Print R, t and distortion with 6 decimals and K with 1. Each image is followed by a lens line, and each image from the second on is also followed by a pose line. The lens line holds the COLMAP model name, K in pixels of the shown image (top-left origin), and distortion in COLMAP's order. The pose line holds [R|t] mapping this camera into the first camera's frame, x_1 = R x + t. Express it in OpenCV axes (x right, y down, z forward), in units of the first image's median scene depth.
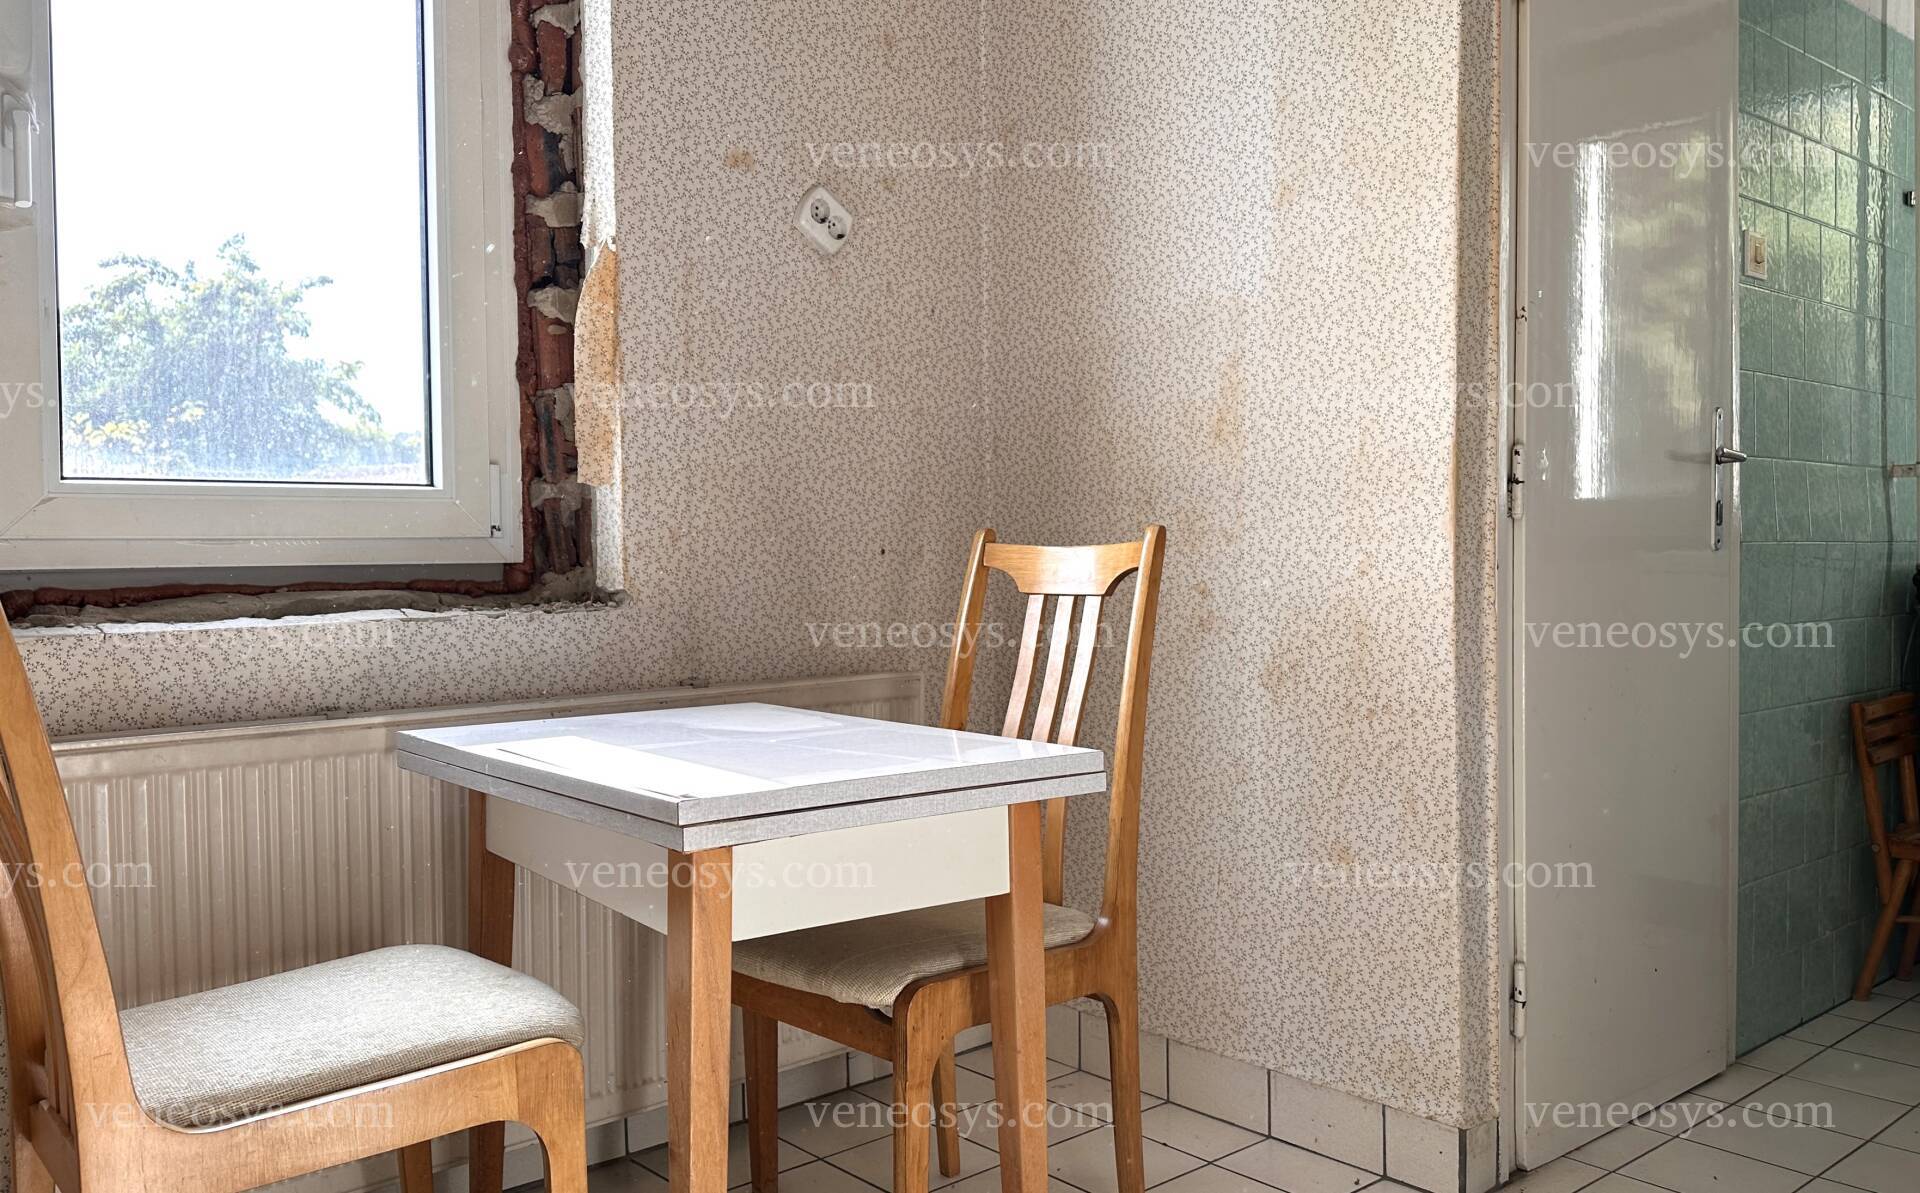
lens RADIAL K [[1521.5, 0, 1005.0], [0, 1521.5, 591.3], [0, 0, 1]] dist [0.186300, -0.384778]
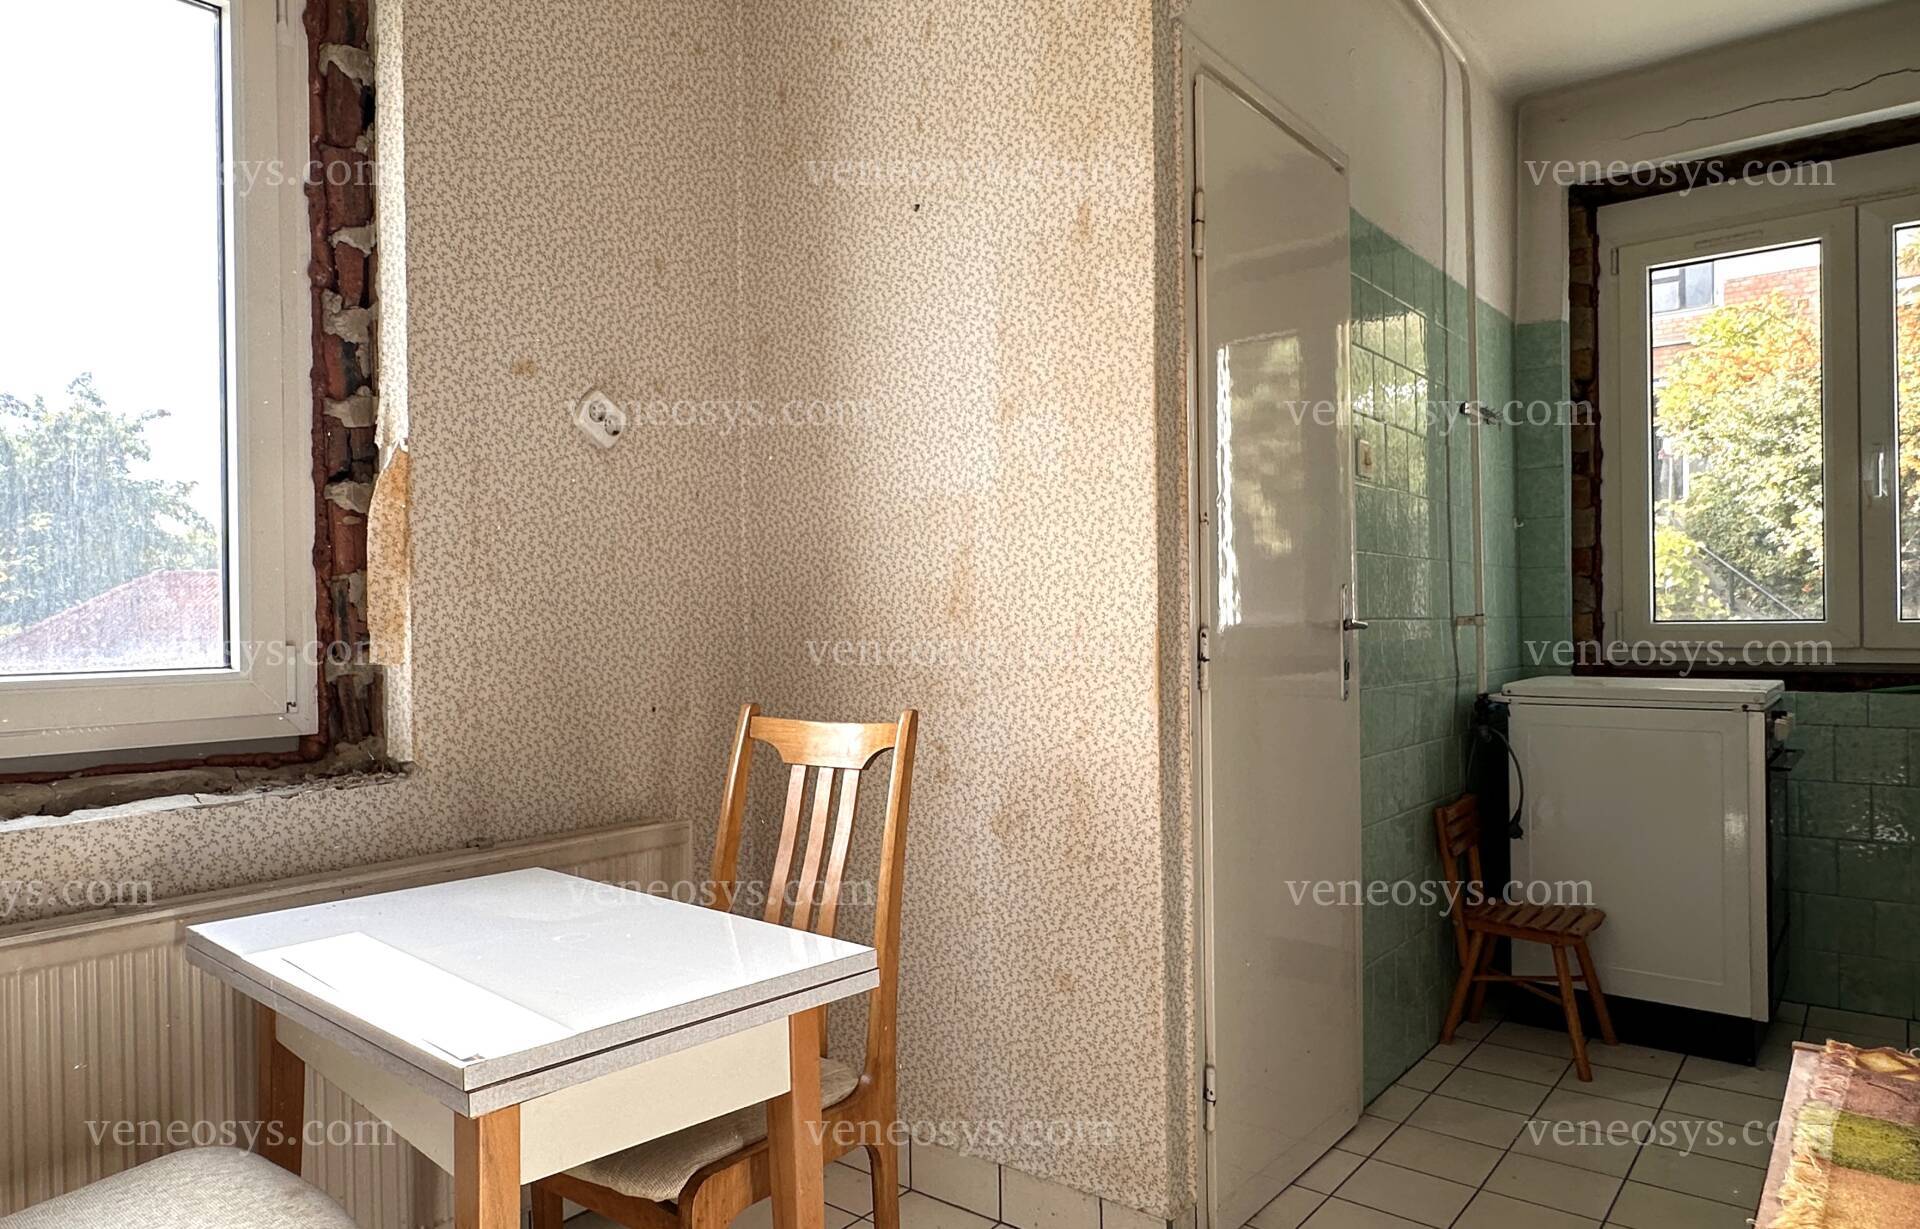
lens RADIAL K [[1182.8, 0, 894.2], [0, 1182.8, 616.9], [0, 0, 1]] dist [-0.000147, -0.000029]
pose [[0.990703, -0.005999, 0.135912, -0.026048], [0.009490, 0.999641, -0.025050, -0.080930], [-0.135713, 0.026107, 0.990404, 0.131605]]
